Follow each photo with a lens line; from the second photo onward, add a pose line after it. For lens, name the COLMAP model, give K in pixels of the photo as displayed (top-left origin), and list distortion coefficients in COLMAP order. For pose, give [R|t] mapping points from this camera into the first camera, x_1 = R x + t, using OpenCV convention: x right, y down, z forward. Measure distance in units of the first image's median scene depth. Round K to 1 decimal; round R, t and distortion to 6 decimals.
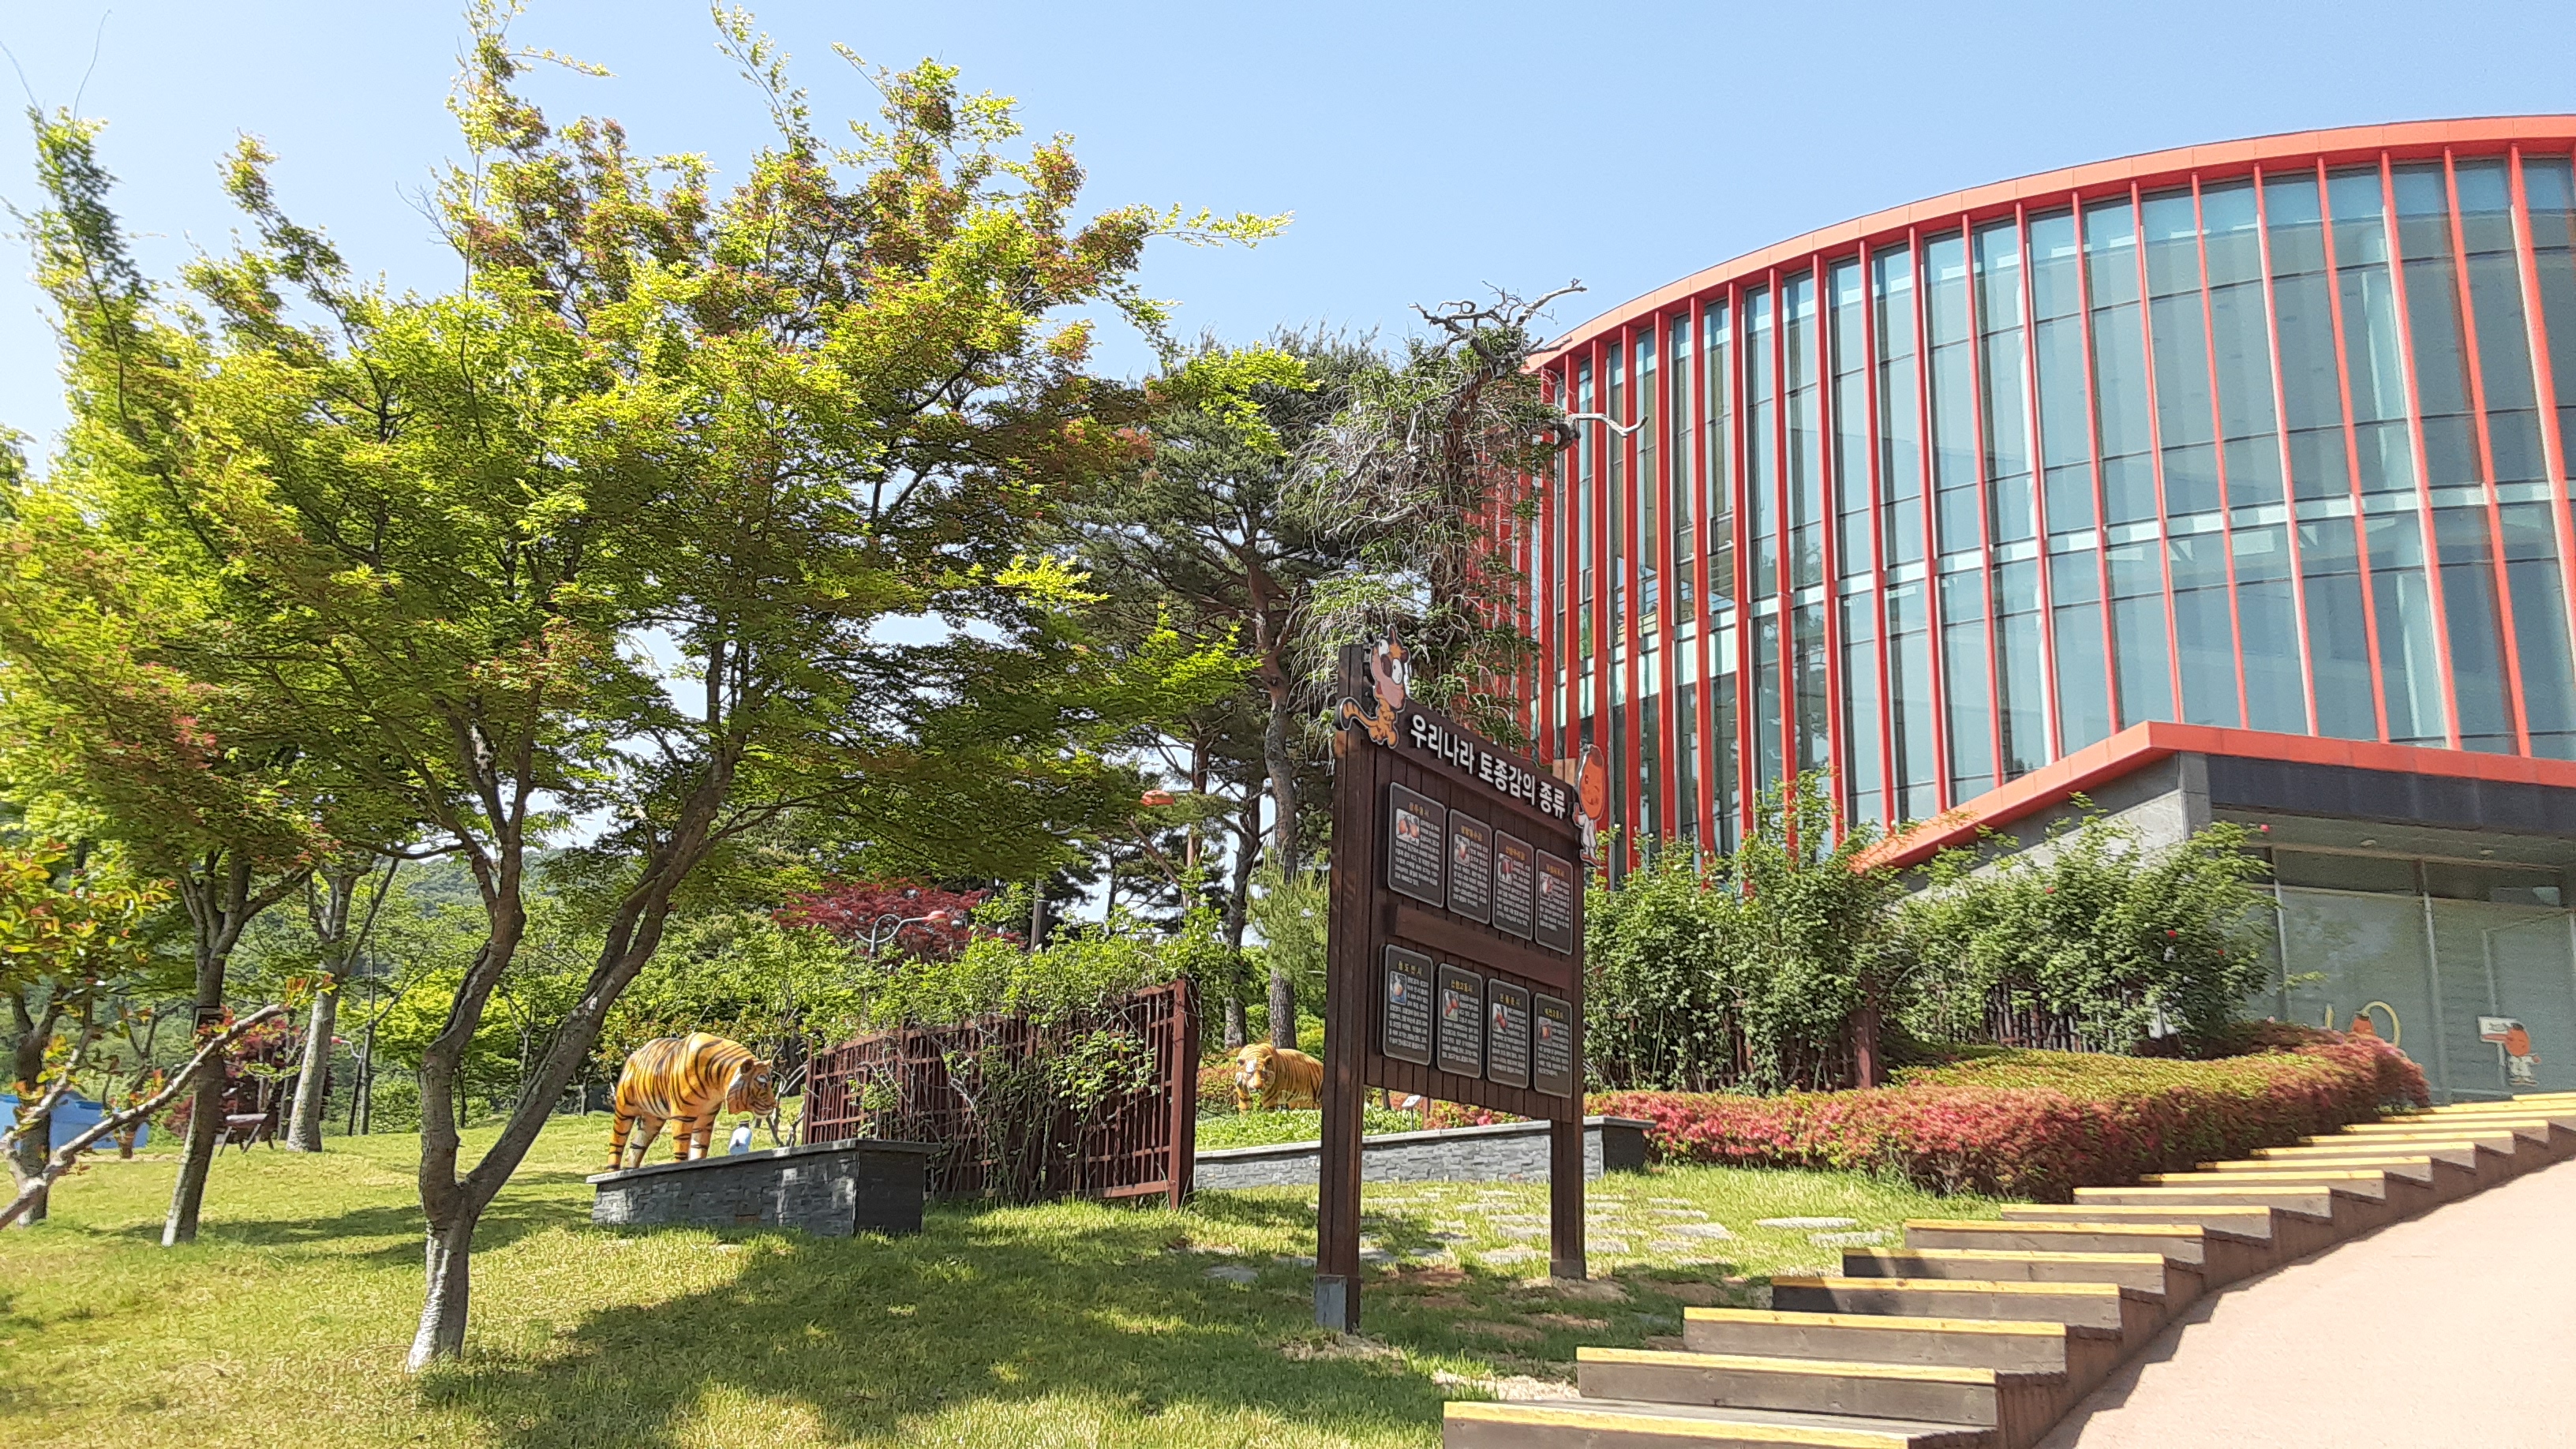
lens RADIAL K [[1983.7, 0, 1283.0], [0, 1983.7, 715.7], [0, 0, 1]] dist [0.006044, -0.008645]
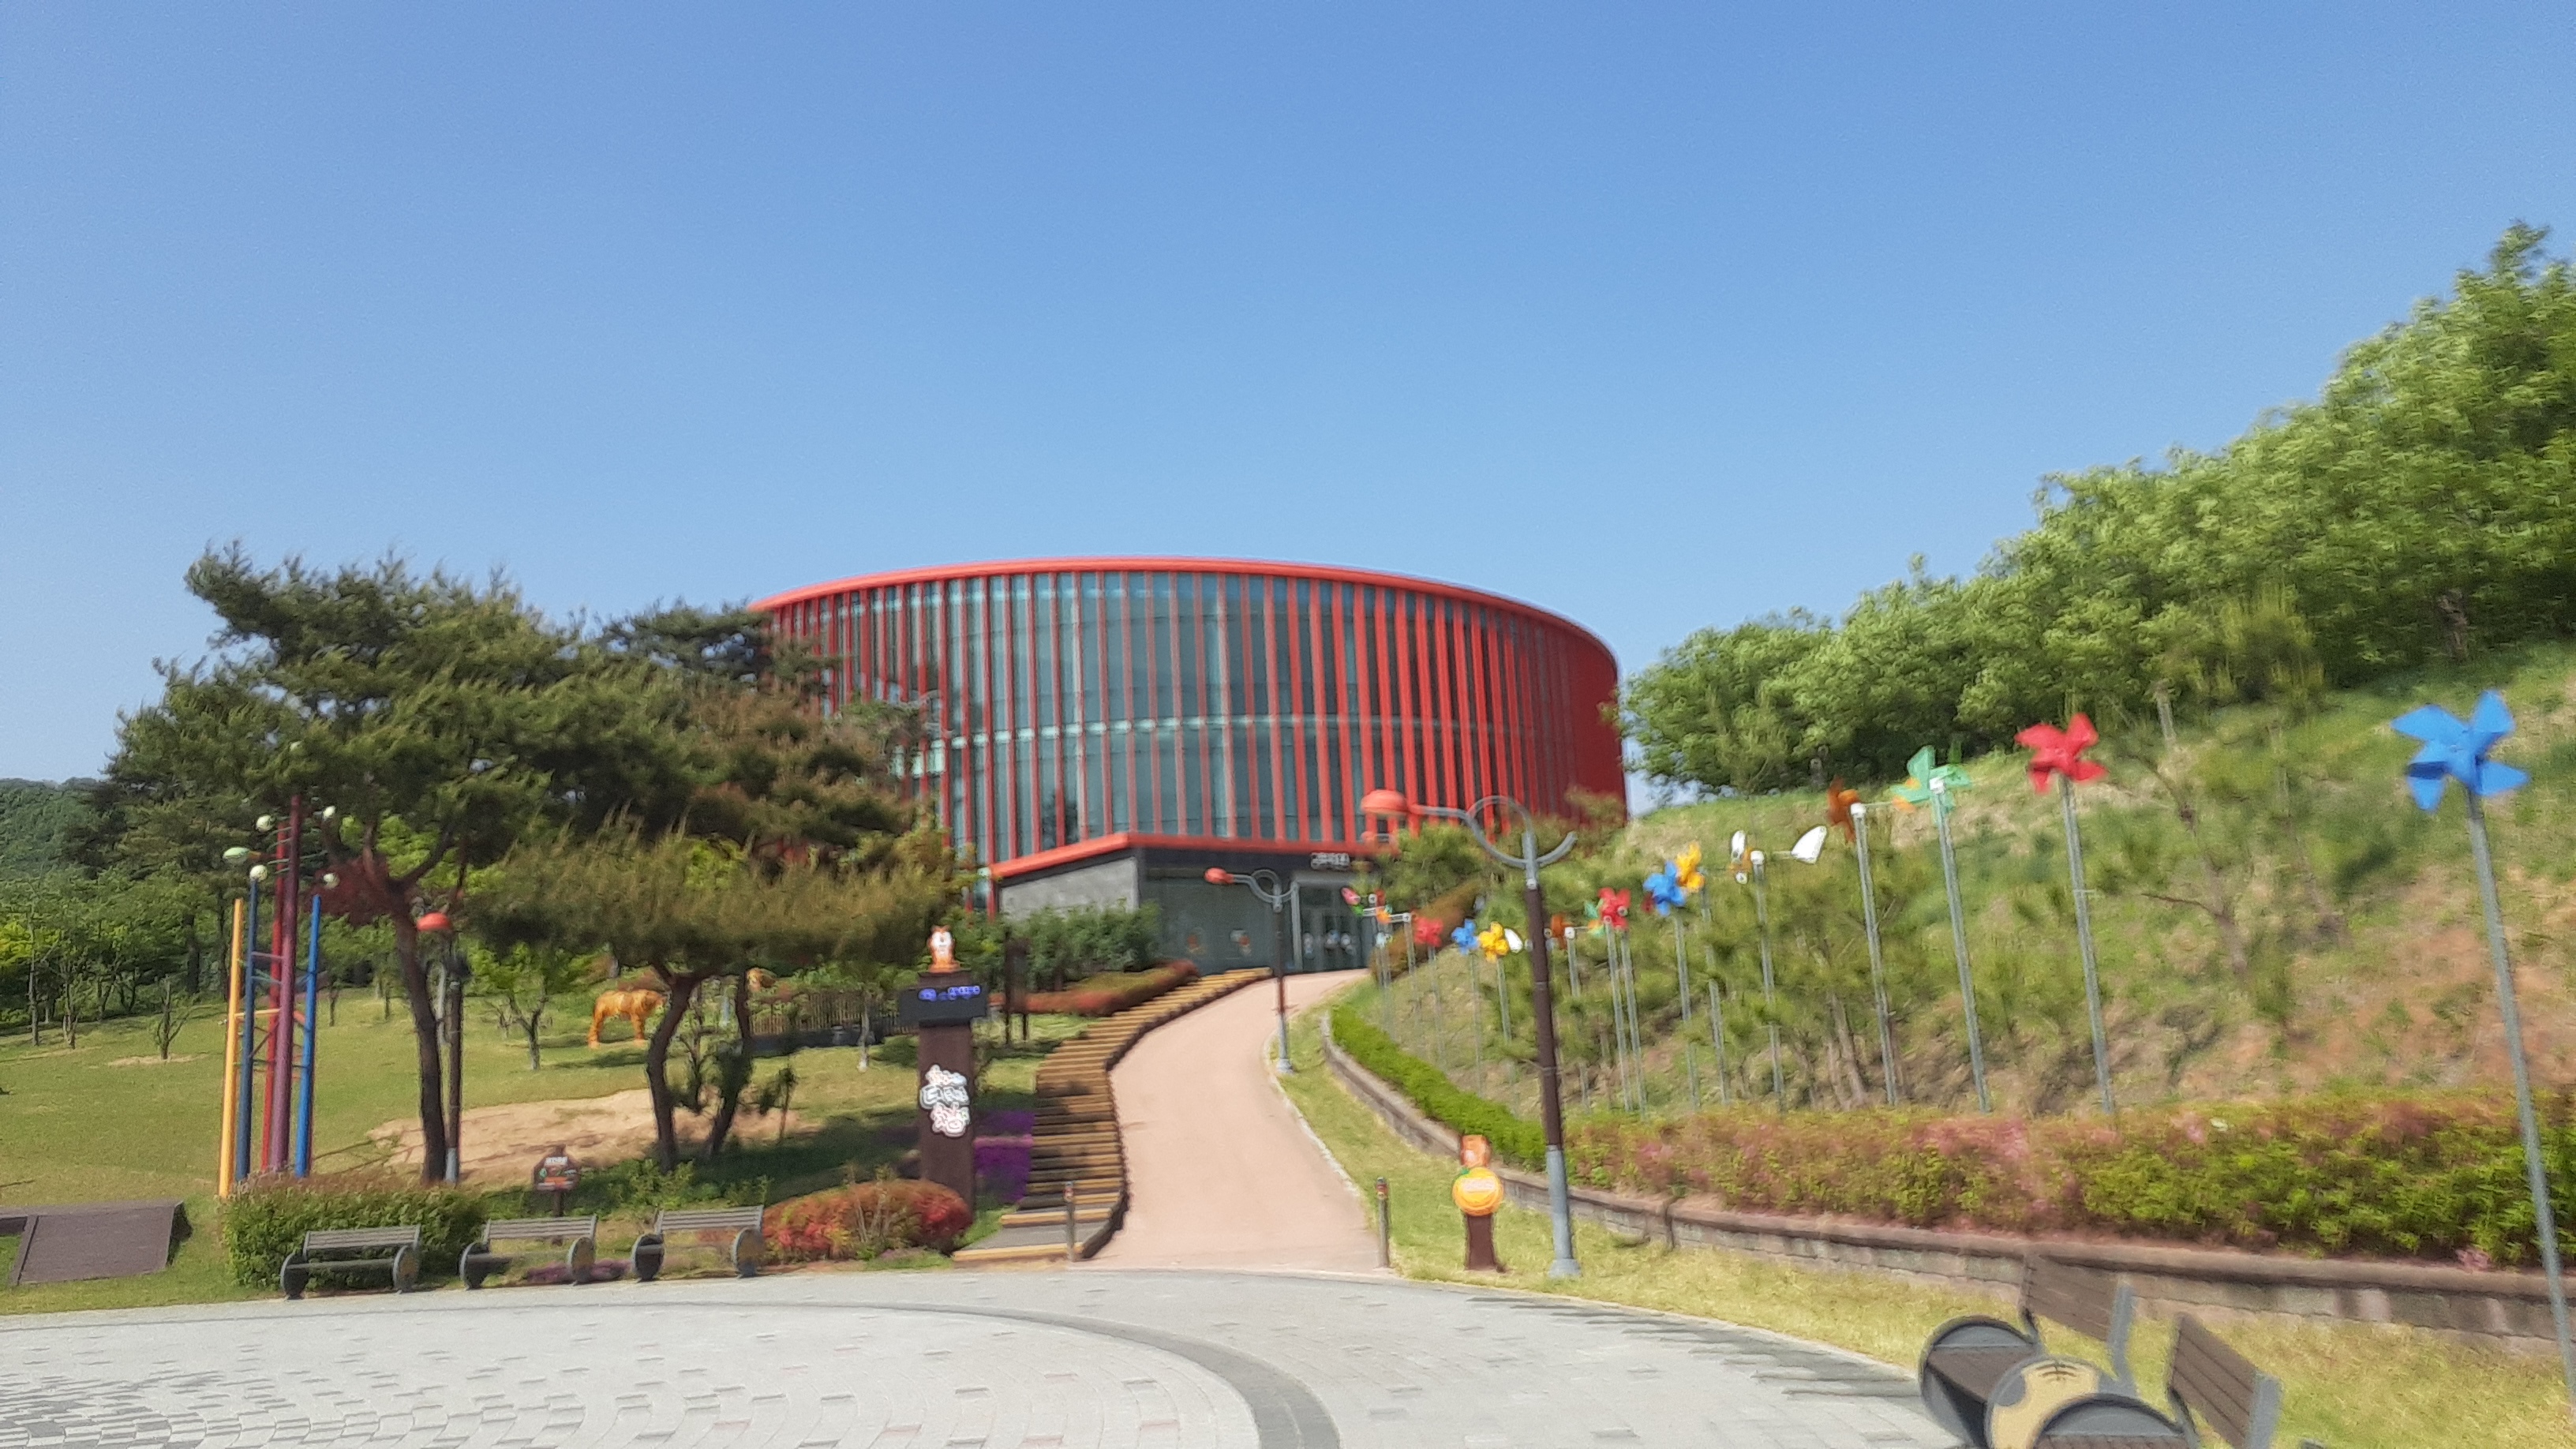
lens RADIAL K [[1983.7, 0, 1289.7], [0, 1983.7, 719.9], [0, 0, 1]] dist [0.006044, -0.008645]
pose [[0.871521, -0.003510, 0.490346, -0.569058], [-0.044891, 0.995204, 0.086911, -0.326199], [-0.488299, -0.097757, 0.867183, -1.178565]]
